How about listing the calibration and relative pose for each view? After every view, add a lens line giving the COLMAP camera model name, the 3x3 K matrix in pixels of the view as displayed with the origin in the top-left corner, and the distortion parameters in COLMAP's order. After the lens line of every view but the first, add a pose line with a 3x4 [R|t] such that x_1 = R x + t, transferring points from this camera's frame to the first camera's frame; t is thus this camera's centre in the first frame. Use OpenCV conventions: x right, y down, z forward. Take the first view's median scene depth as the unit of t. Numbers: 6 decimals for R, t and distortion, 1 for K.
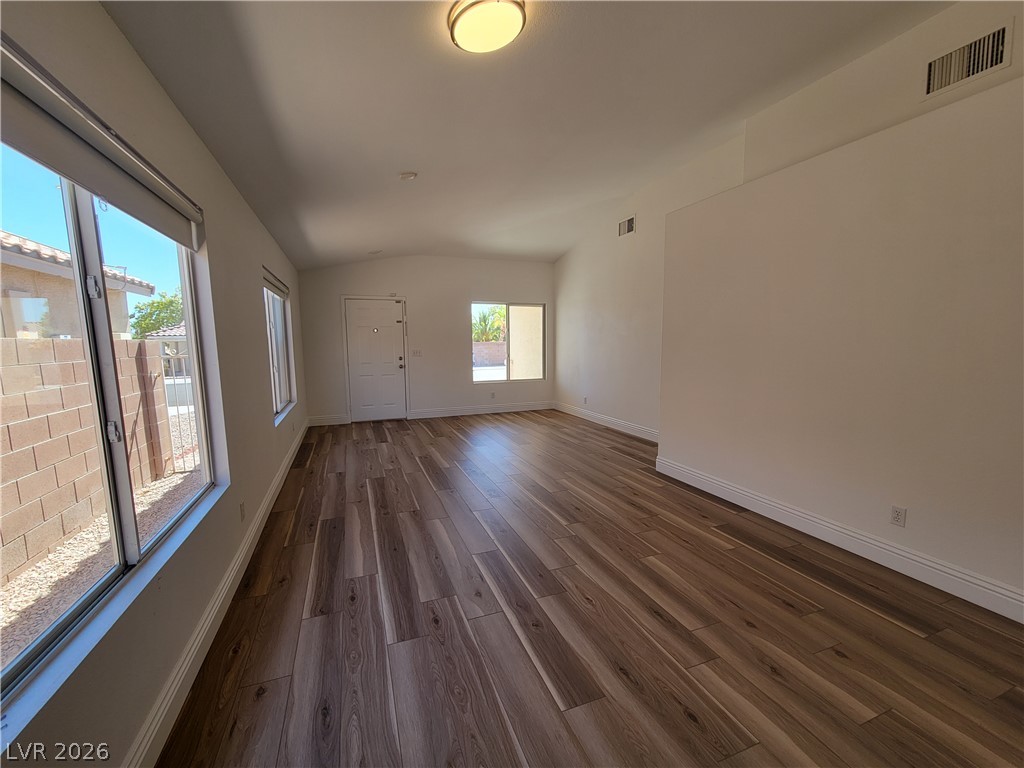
lens RADIAL K [[421.9, 0, 507.9], [0, 421.9, 383.9], [0, 0, 1]] dist [0.001759, -0.001335]
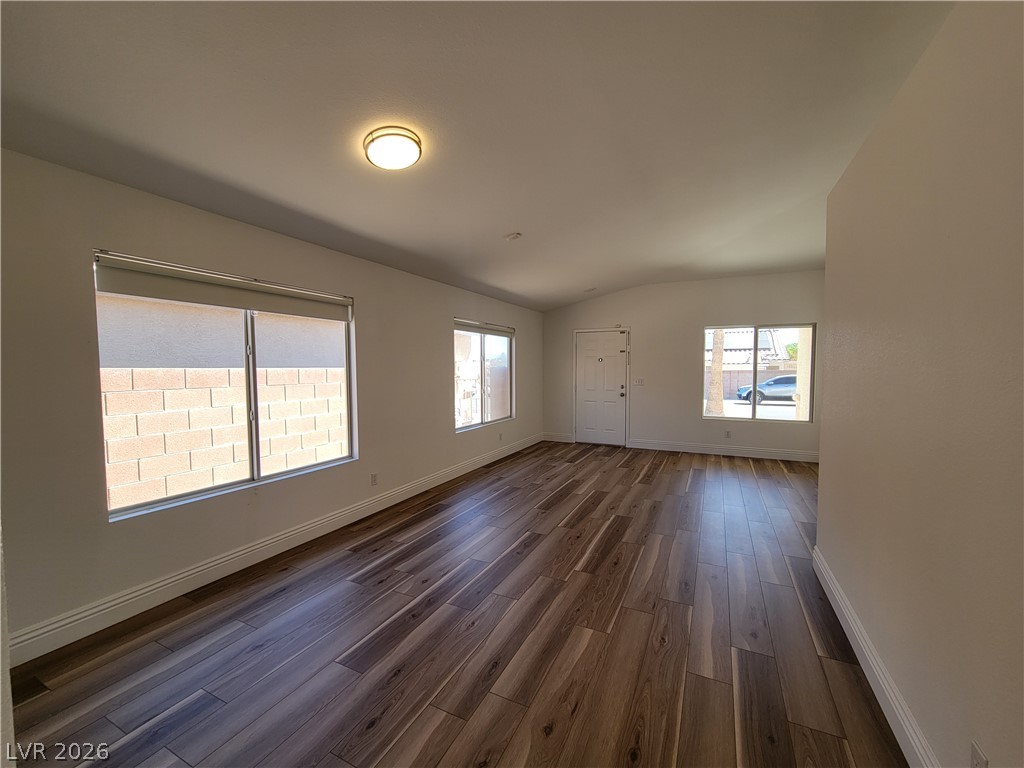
lens RADIAL K [[421.9, 0, 508.4], [0, 421.9, 385.7], [0, 0, 1]] dist [0.001759, -0.001335]
pose [[0.680263, 0.039522, -0.731902, 0.481705], [-0.080035, 0.996580, -0.020574, -0.030855], [0.728585, 0.072573, 0.681100, 0.149705]]
